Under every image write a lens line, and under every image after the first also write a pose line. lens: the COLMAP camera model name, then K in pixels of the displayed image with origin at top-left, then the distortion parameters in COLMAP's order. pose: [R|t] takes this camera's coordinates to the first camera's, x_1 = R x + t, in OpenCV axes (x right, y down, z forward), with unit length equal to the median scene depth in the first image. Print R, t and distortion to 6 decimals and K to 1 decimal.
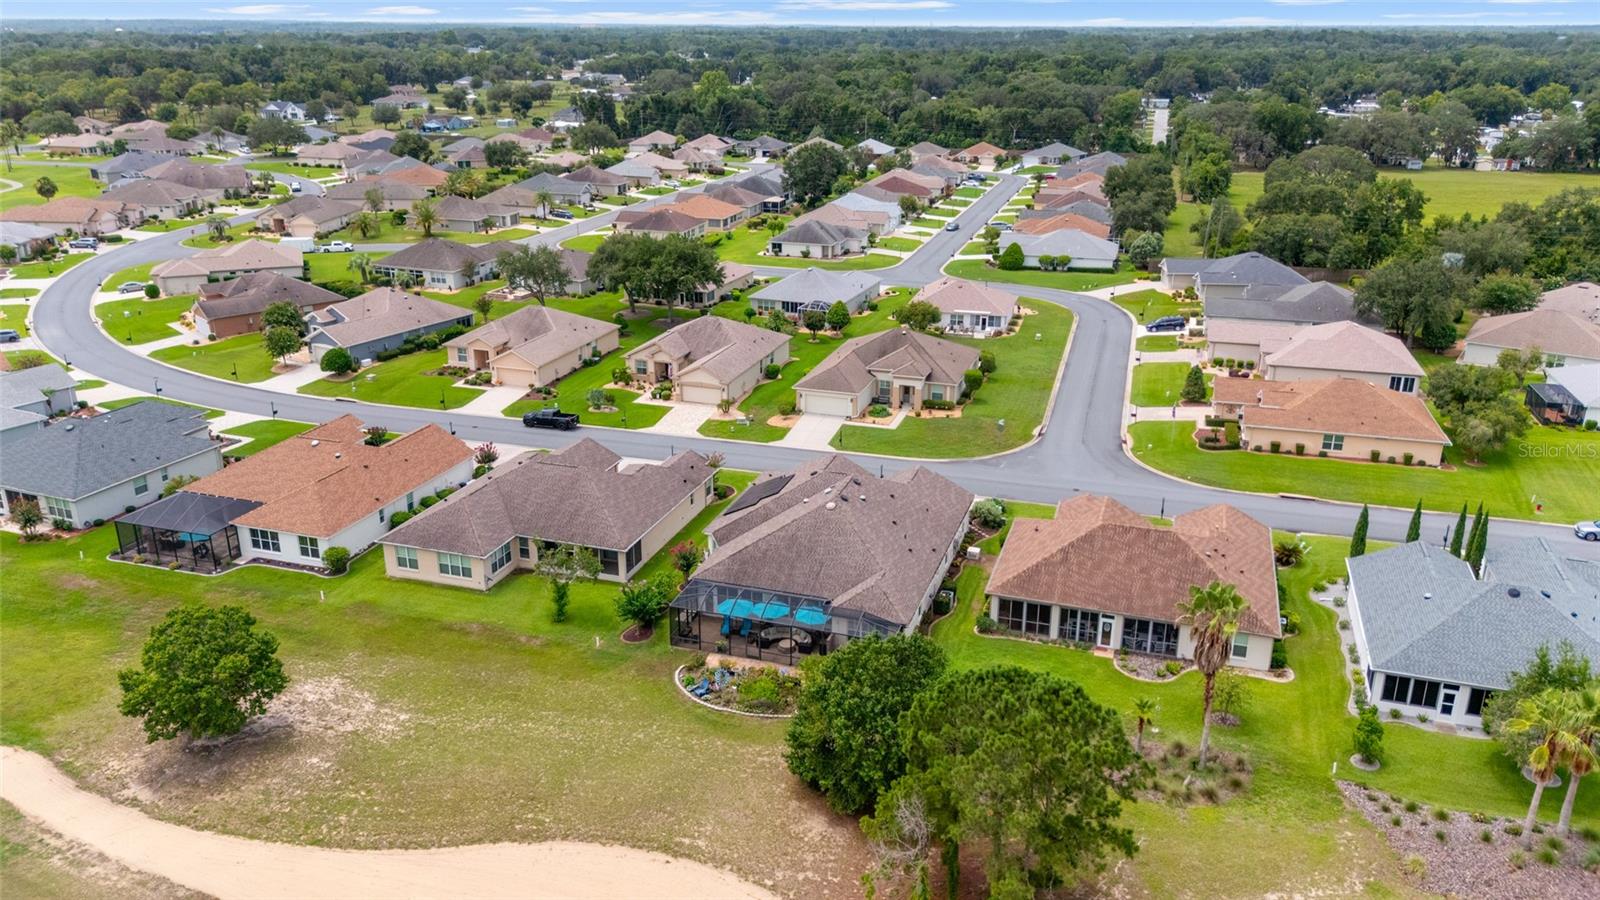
lens RADIAL K [[1176.6, 0, 806.3], [0, 1176.6, 454.2], [0, 0, 1]] dist [0.066339, -0.070020]
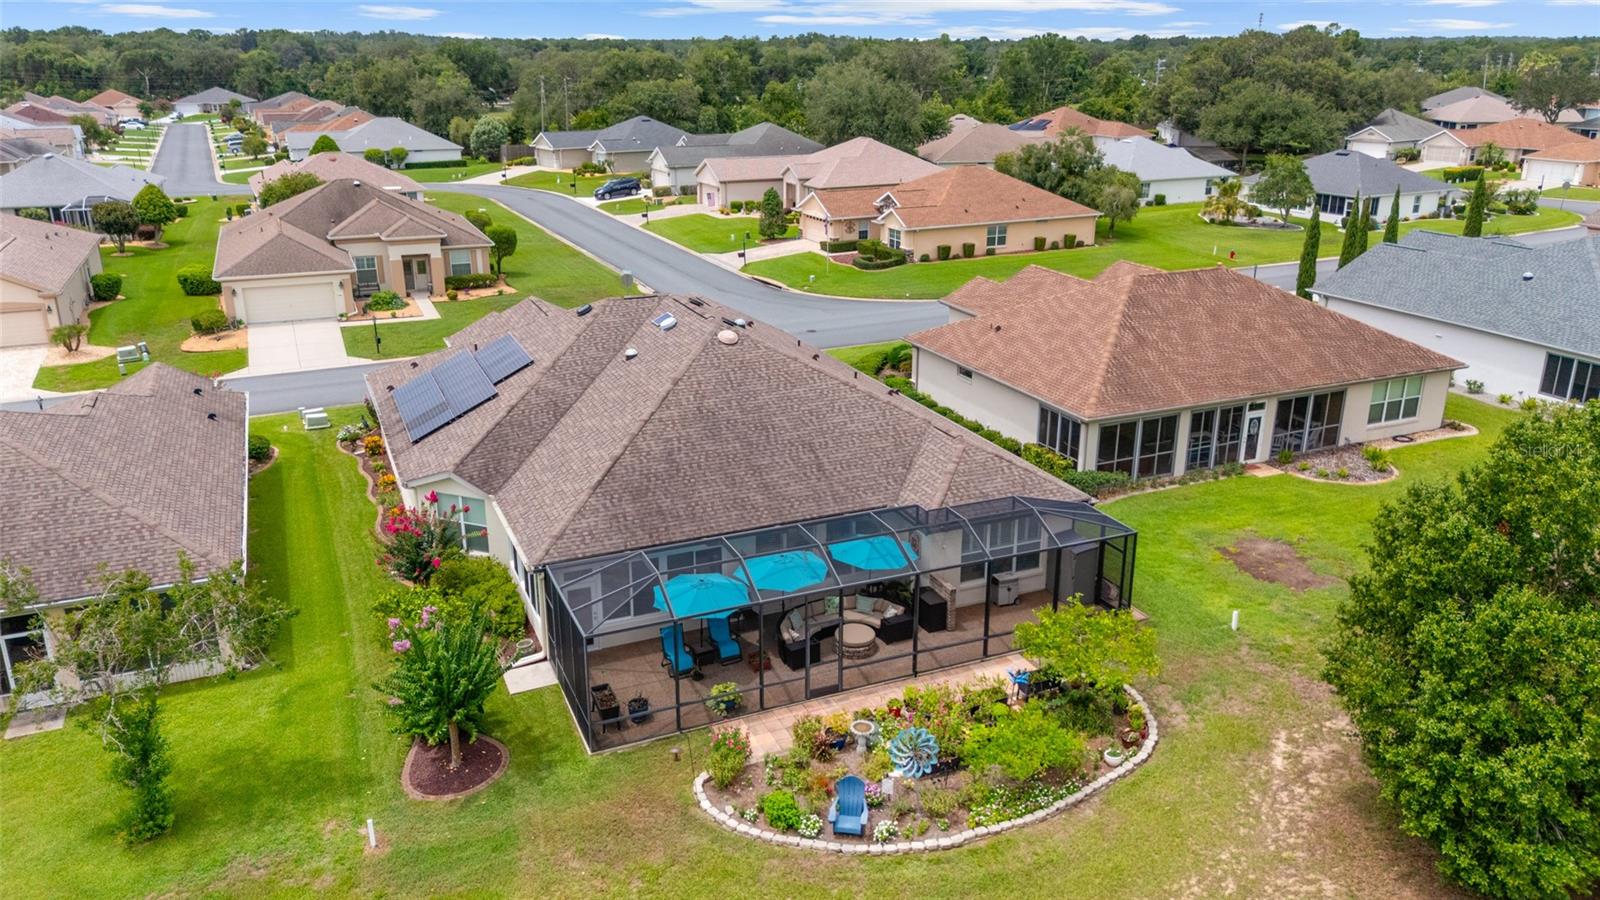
lens RADIAL K [[1176.6, 0, 806.3], [0, 1176.6, 454.2], [0, 0, 1]] dist [0.066339, -0.070020]
pose [[0.743061, -0.223167, 0.630918, -0.166677], [0.231565, 0.970263, 0.070474, 0.042181], [-0.627884, 0.093732, 0.772642, 0.426299]]
